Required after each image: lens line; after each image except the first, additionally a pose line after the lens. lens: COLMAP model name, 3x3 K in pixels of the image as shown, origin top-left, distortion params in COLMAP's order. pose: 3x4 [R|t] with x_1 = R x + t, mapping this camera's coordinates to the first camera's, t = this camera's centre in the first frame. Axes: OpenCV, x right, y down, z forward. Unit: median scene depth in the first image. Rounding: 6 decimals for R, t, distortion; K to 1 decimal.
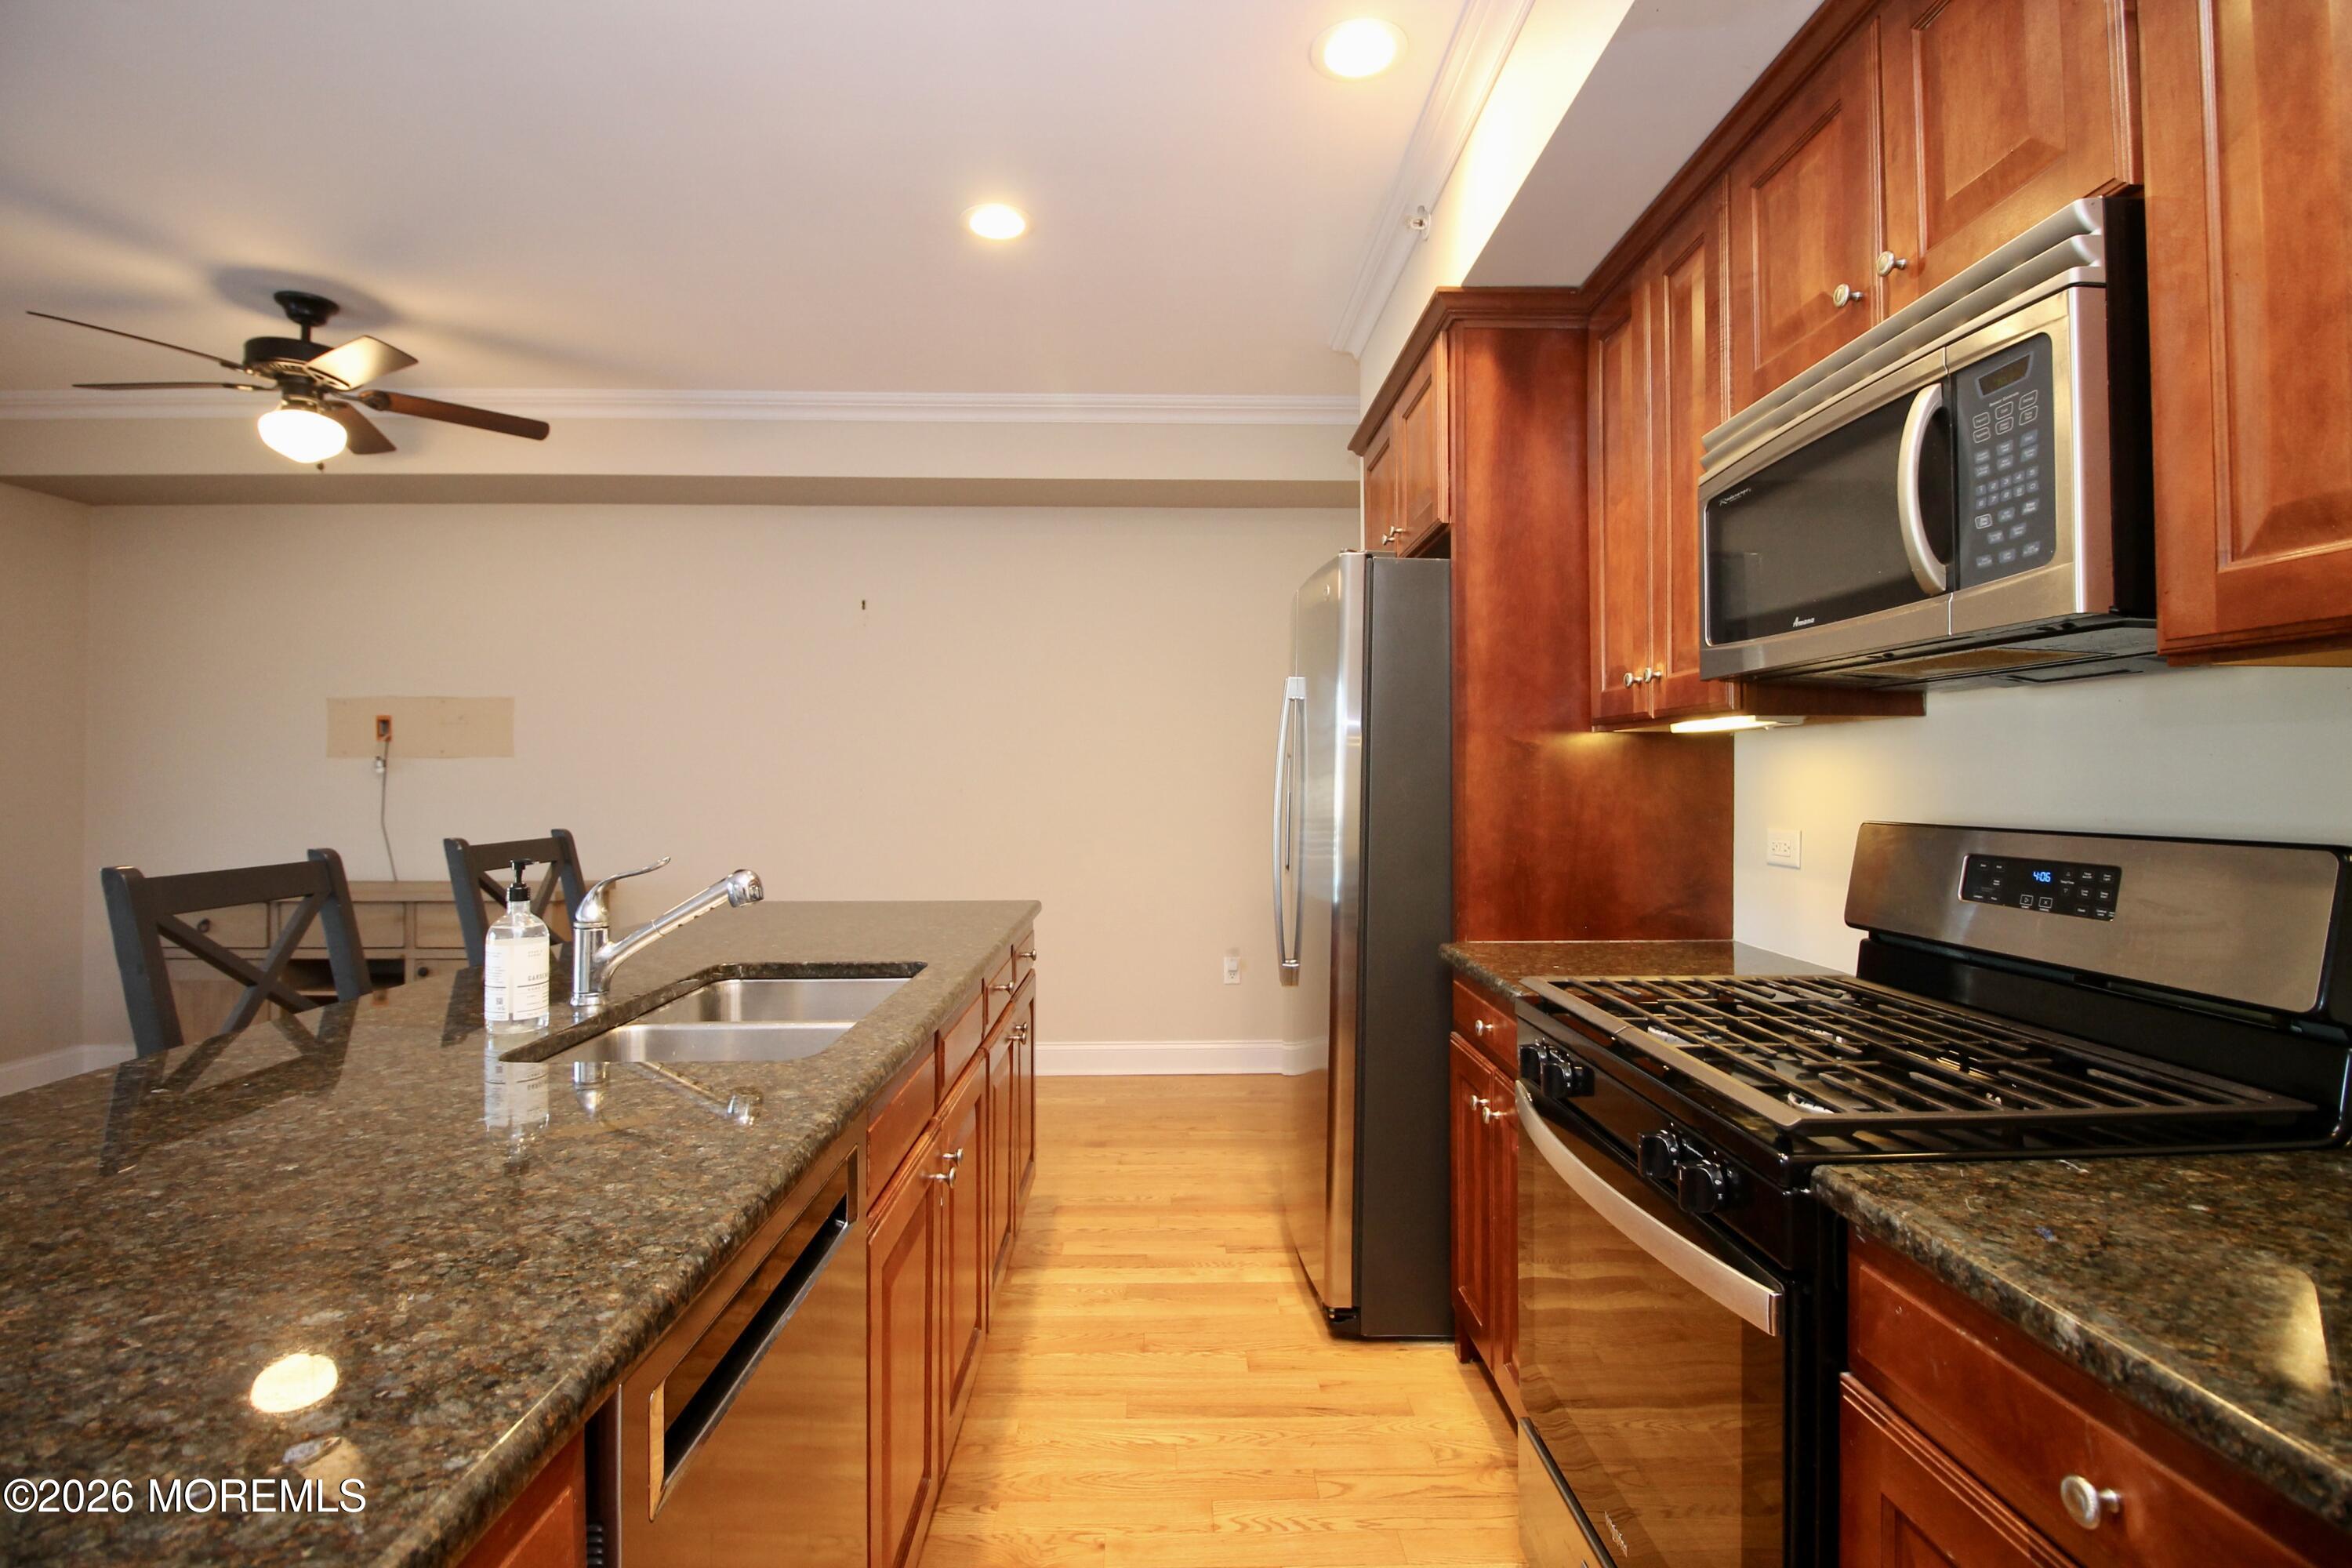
lens RADIAL K [[1097.8, 0, 1186.4], [0, 1097.8, 759.7], [0, 0, 1]] dist [-0.000033, -0.013011]
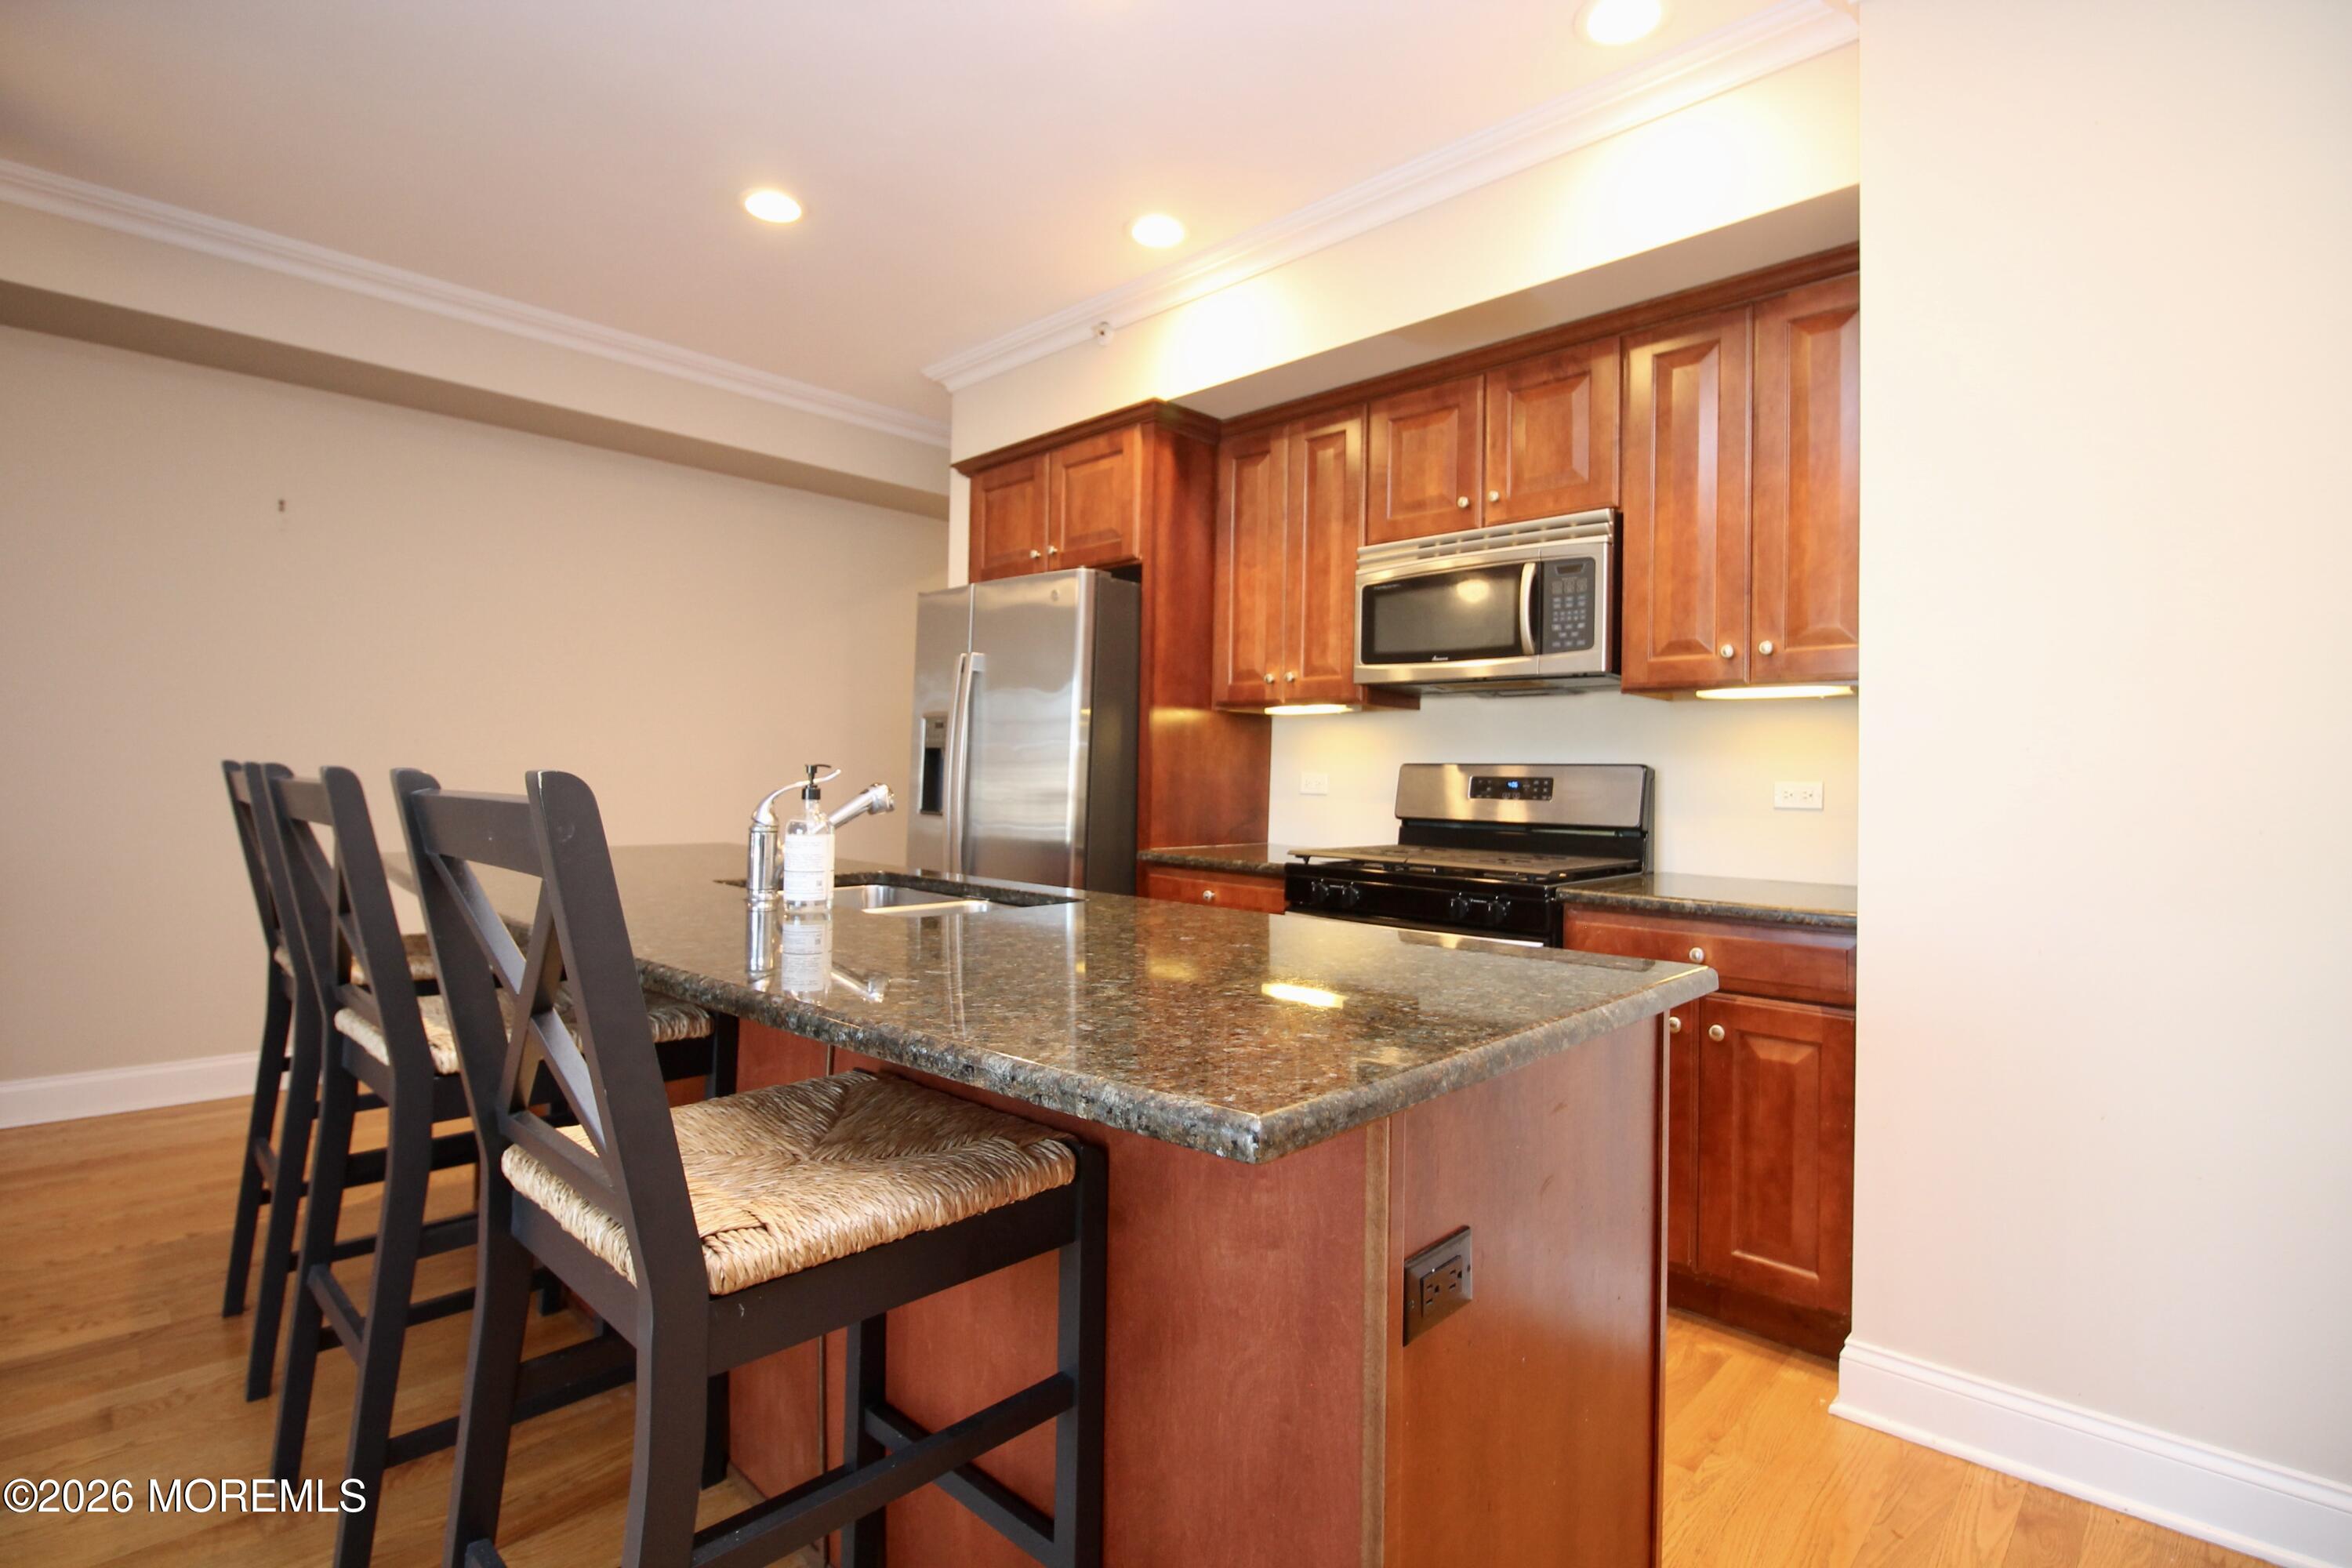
lens RADIAL K [[1097.8, 0, 1186.4], [0, 1097.8, 759.7], [0, 0, 1]] dist [-0.000033, -0.013011]
pose [[0.711682, 0.022255, 0.702149, -1.173708], [-0.030052, 0.999548, -0.001220, 0.074914], [-0.701858, -0.020233, 0.712029, -0.108110]]
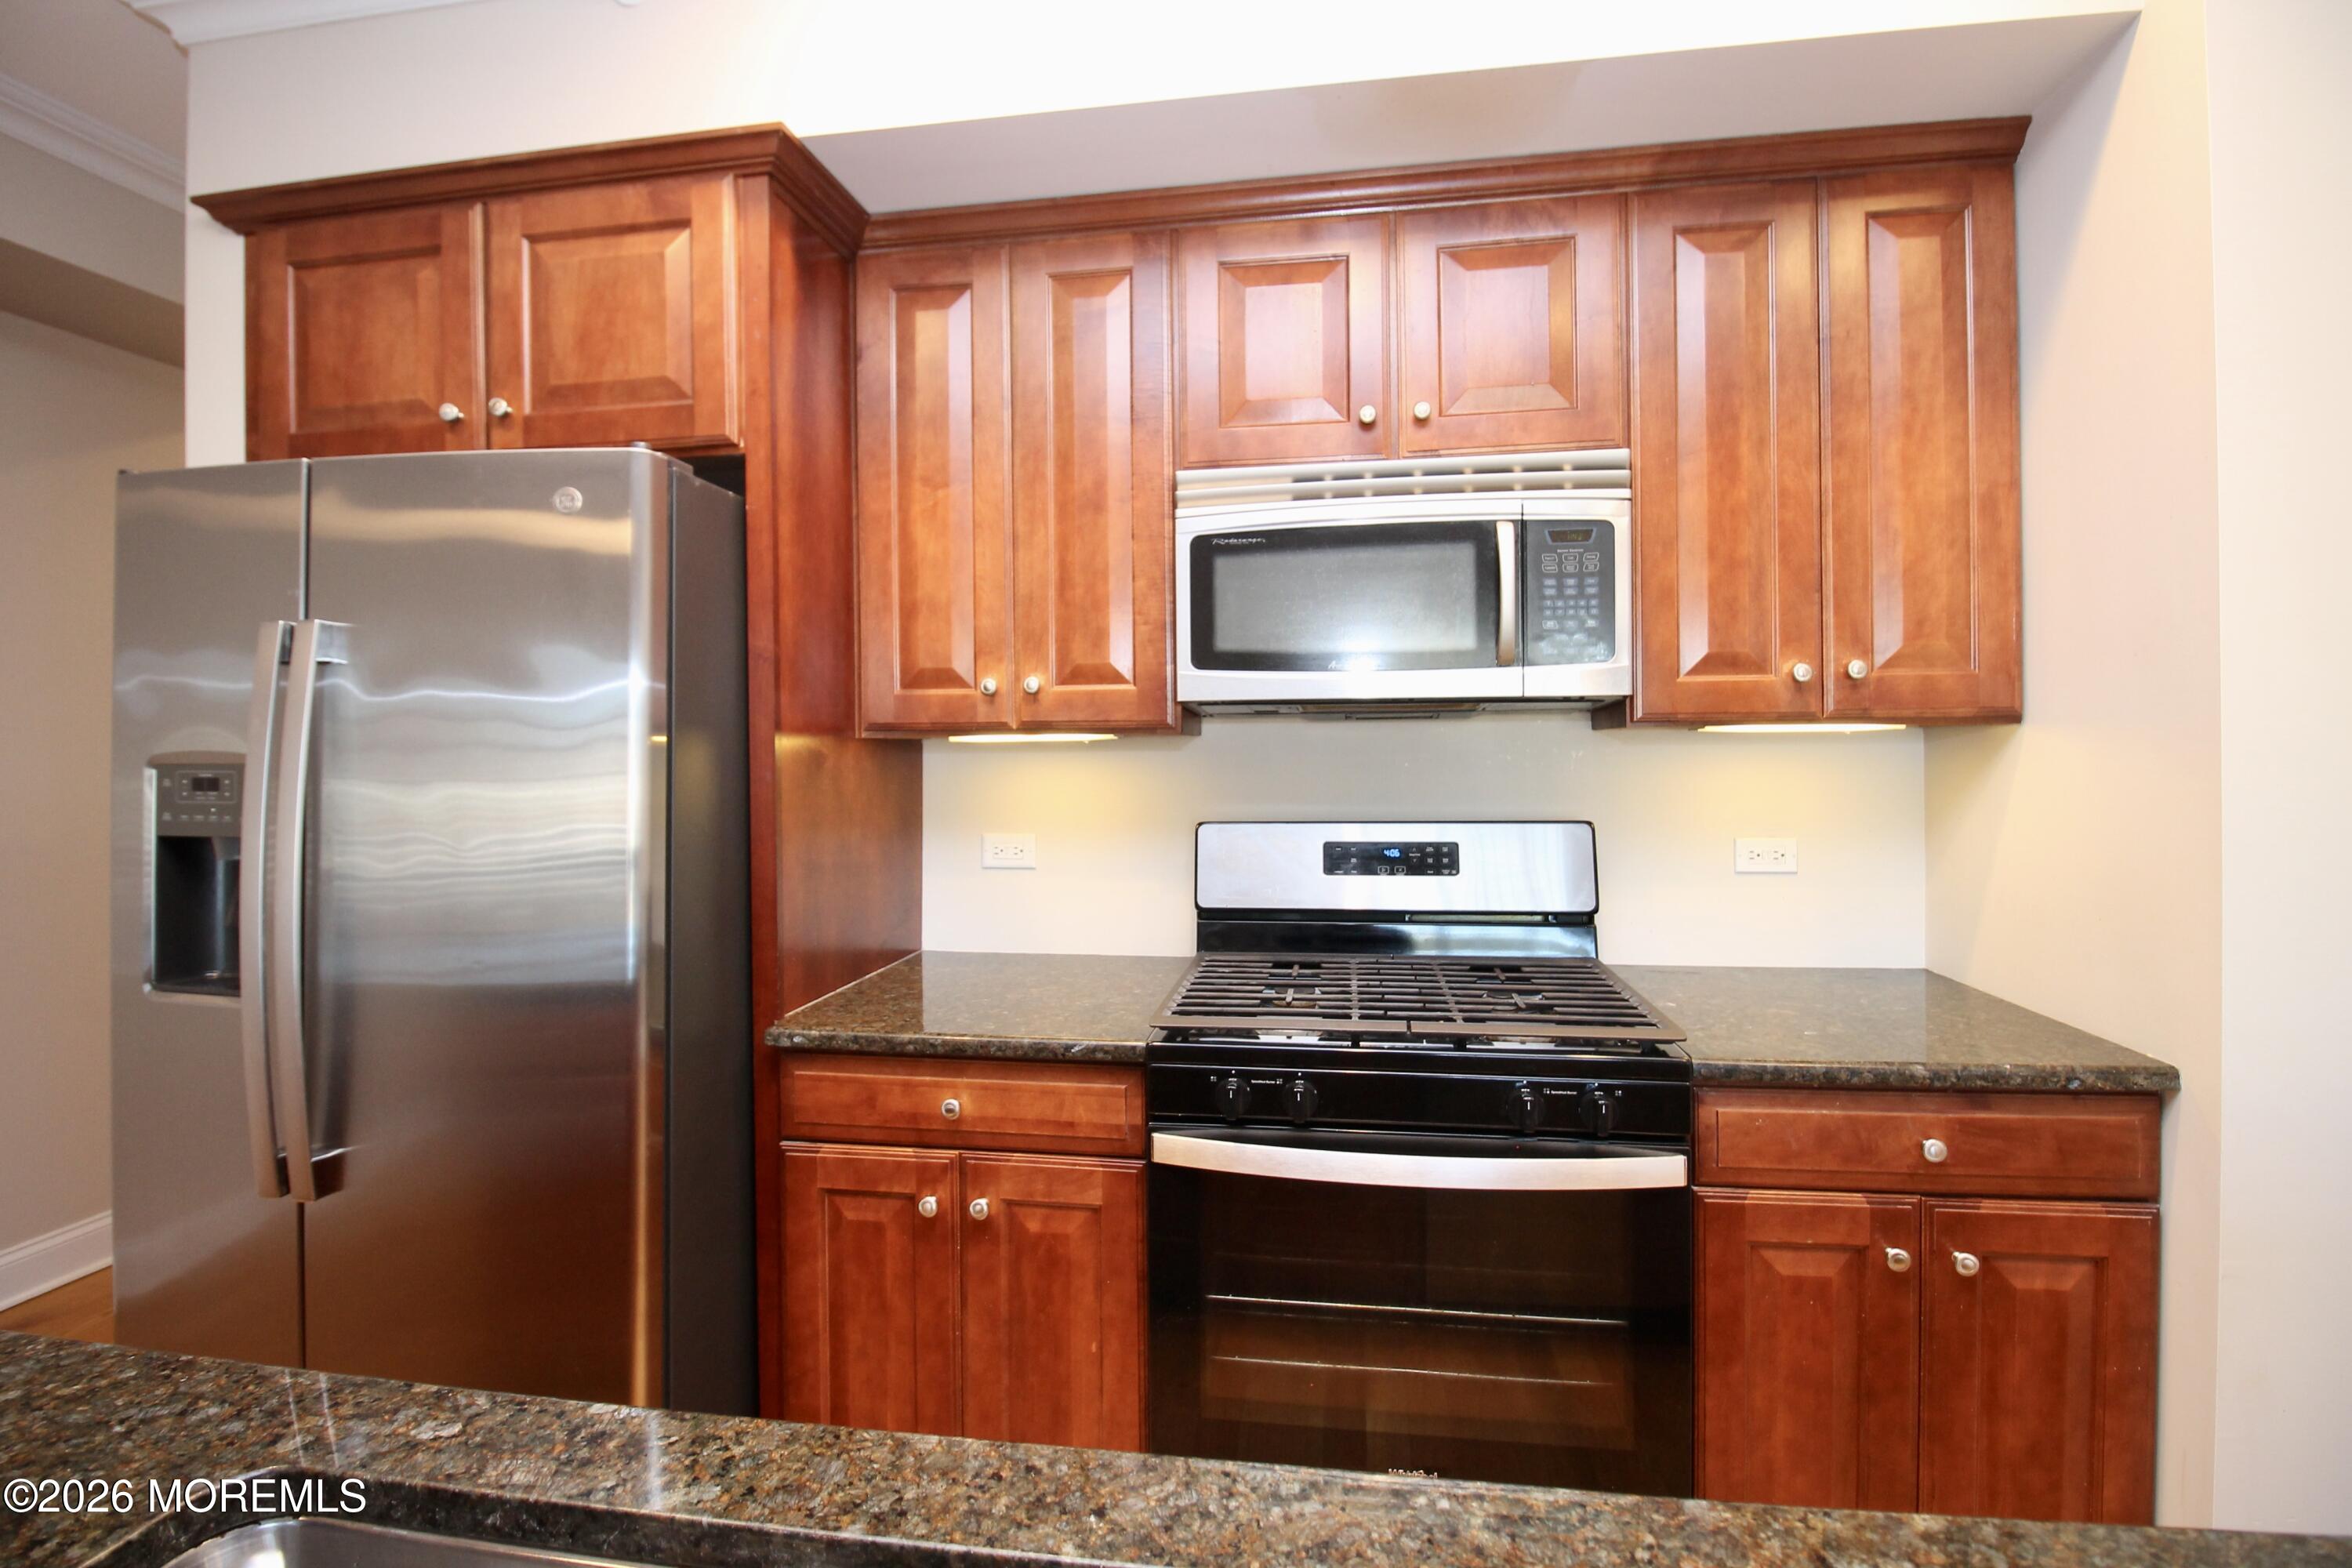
lens RADIAL K [[1097.8, 0, 1186.4], [0, 1097.8, 759.7], [0, 0, 1]] dist [-0.000033, -0.013011]
pose [[0.180398, -0.013098, 0.983507, -0.685609], [-0.007139, 0.999868, 0.014626, -0.036789], [-0.983568, -0.009660, 0.180280, 0.949490]]
